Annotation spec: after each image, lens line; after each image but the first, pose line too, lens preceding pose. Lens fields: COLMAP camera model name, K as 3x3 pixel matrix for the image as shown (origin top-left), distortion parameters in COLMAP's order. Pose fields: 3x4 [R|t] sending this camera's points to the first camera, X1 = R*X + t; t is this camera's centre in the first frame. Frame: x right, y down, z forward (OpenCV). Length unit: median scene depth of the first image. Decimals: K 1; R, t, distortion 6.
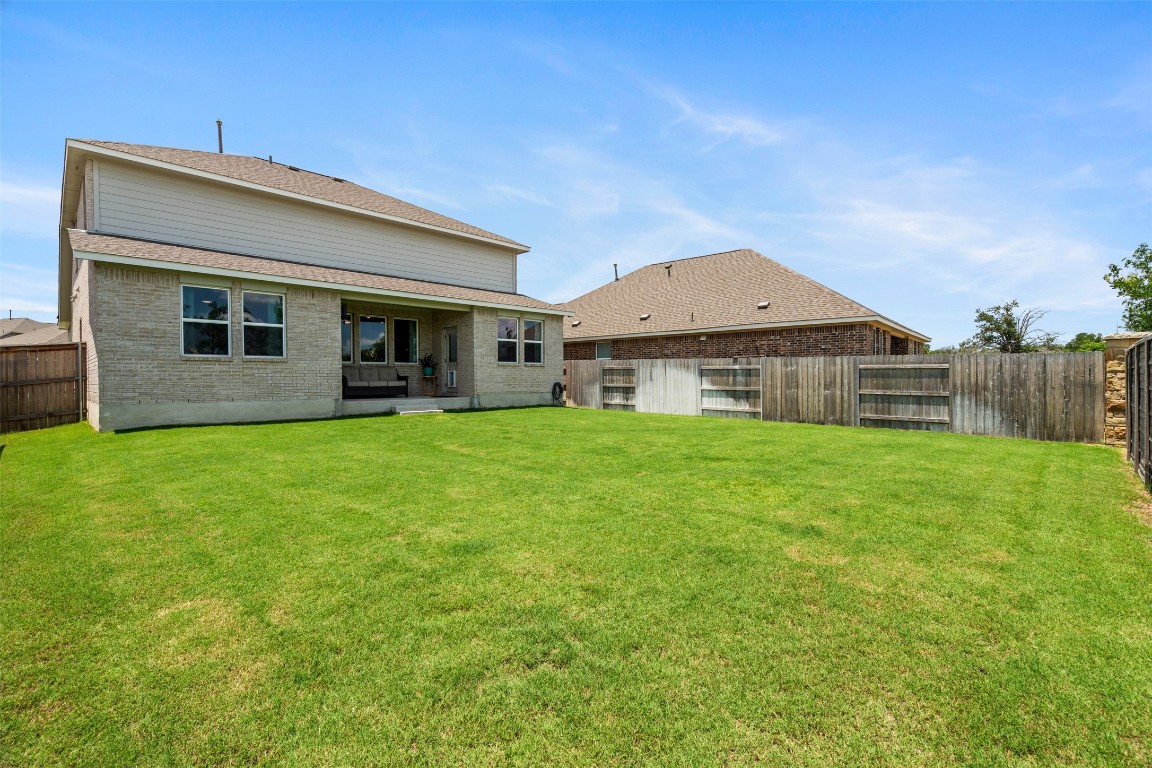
lens RADIAL K [[521.6, 0, 590.7], [0, 521.6, 382.0], [0, 0, 1]] dist [0.000109, 0.000022]
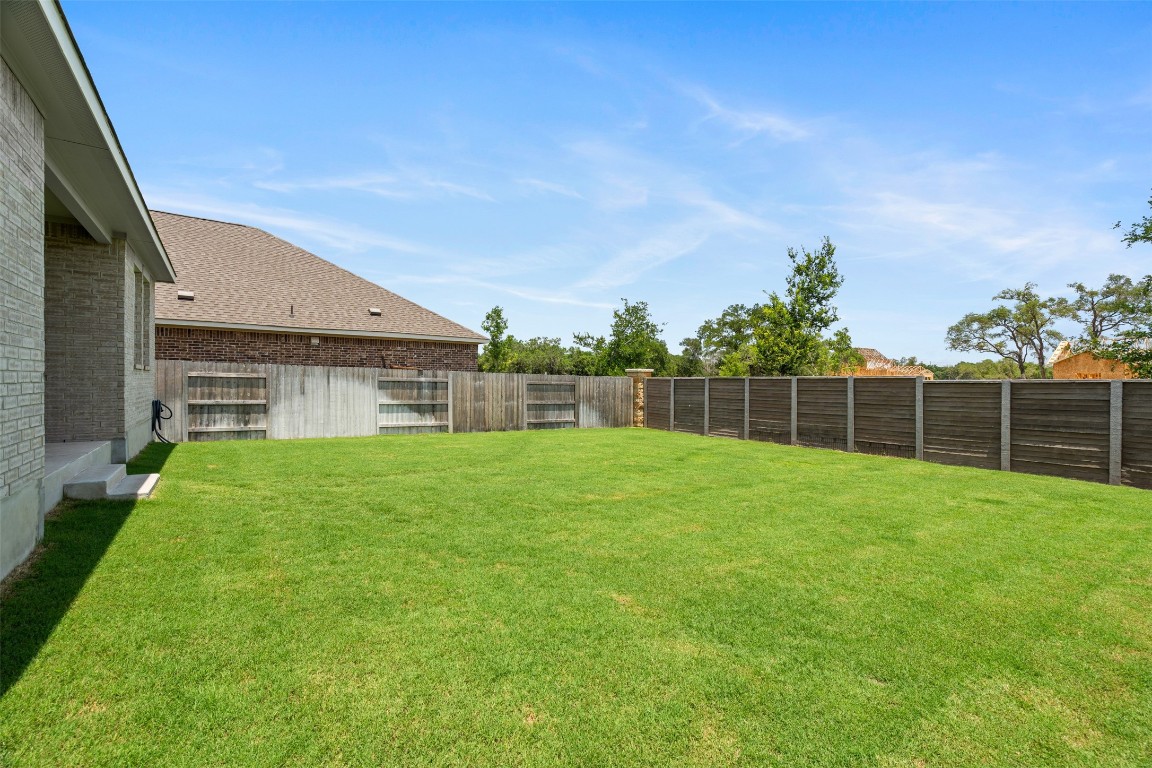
lens RADIAL K [[521.6, 0, 590.7], [0, 521.6, 382.0], [0, 0, 1]] dist [0.000109, 0.000022]
pose [[0.203131, 0.011372, 0.979085, -0.591616], [-0.000507, 0.999934, -0.011509, -0.013606], [-0.979151, 0.001841, 0.203124, 0.512345]]
